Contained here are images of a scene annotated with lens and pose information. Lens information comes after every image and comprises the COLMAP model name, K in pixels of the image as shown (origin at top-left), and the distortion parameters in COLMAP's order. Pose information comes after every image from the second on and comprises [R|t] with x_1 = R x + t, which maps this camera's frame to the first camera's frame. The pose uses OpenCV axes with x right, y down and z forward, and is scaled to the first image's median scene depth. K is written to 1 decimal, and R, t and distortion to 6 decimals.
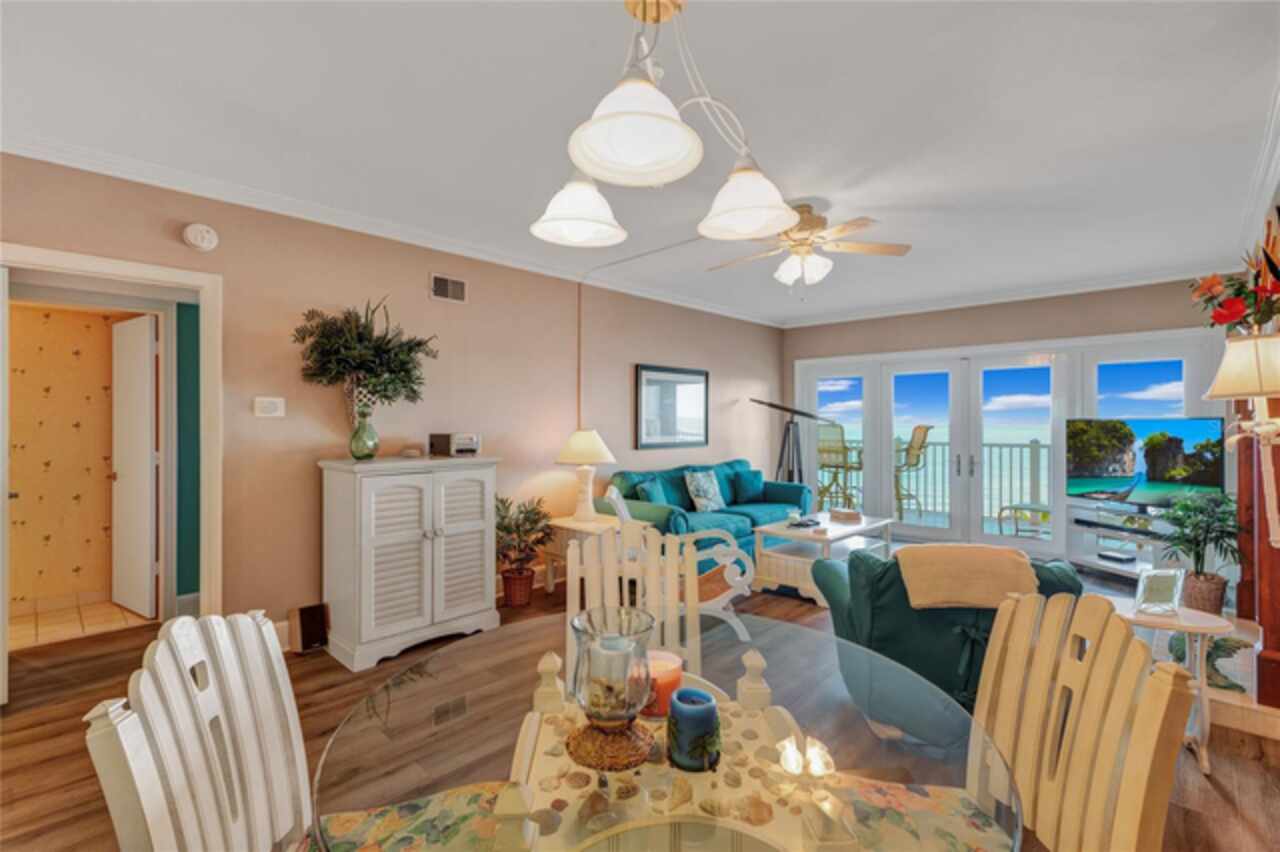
lens RADIAL K [[581.3, 0, 640.0], [0, 581.3, 426.0], [0, 0, 1]] dist [0.000265, -0.000026]
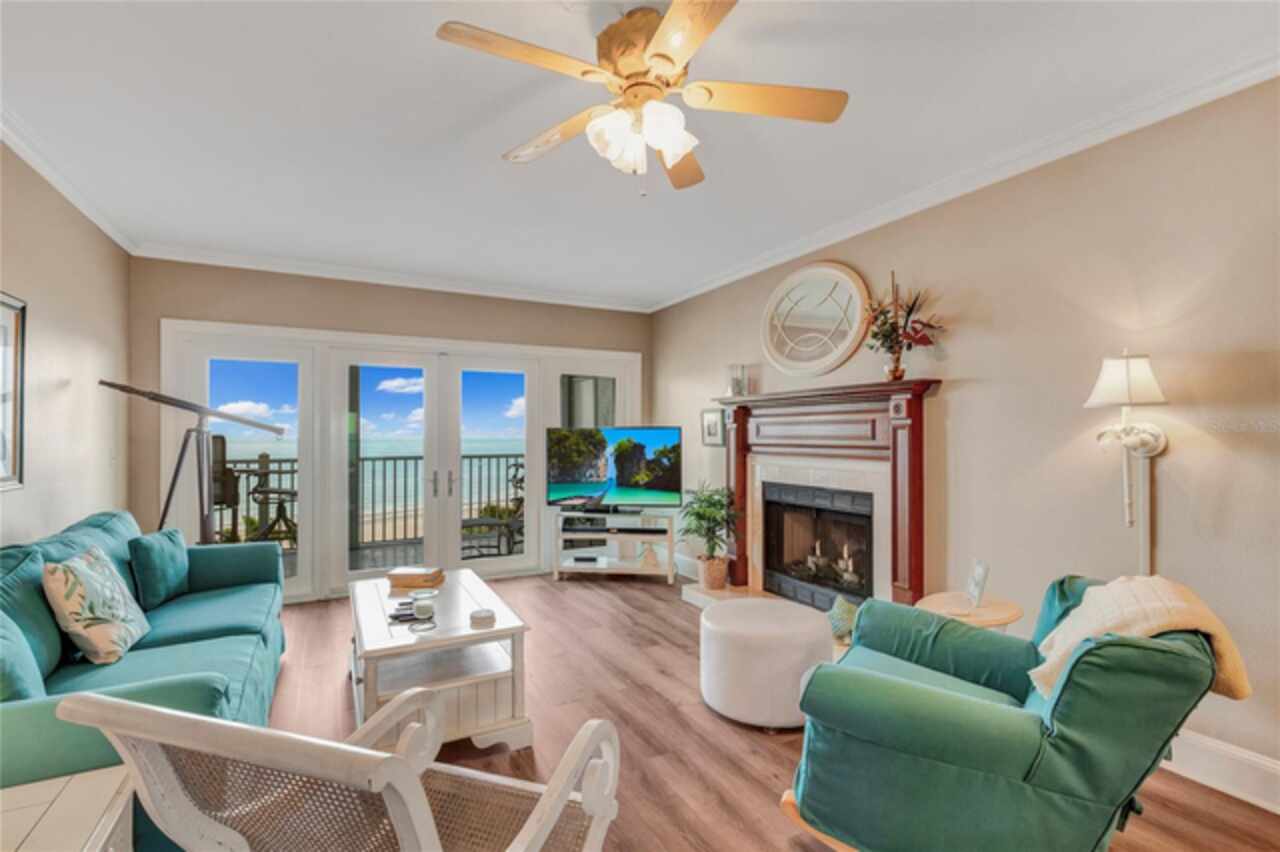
lens RADIAL K [[581.3, 0, 640.0], [0, 581.3, 426.0], [0, 0, 1]] dist [0.000265, -0.000026]
pose [[0.709914, 0.007208, 0.704251, 0.184375], [0.000582, 0.999941, -0.010821, -0.000087], [-0.704288, 0.008092, 0.709869, 0.250037]]
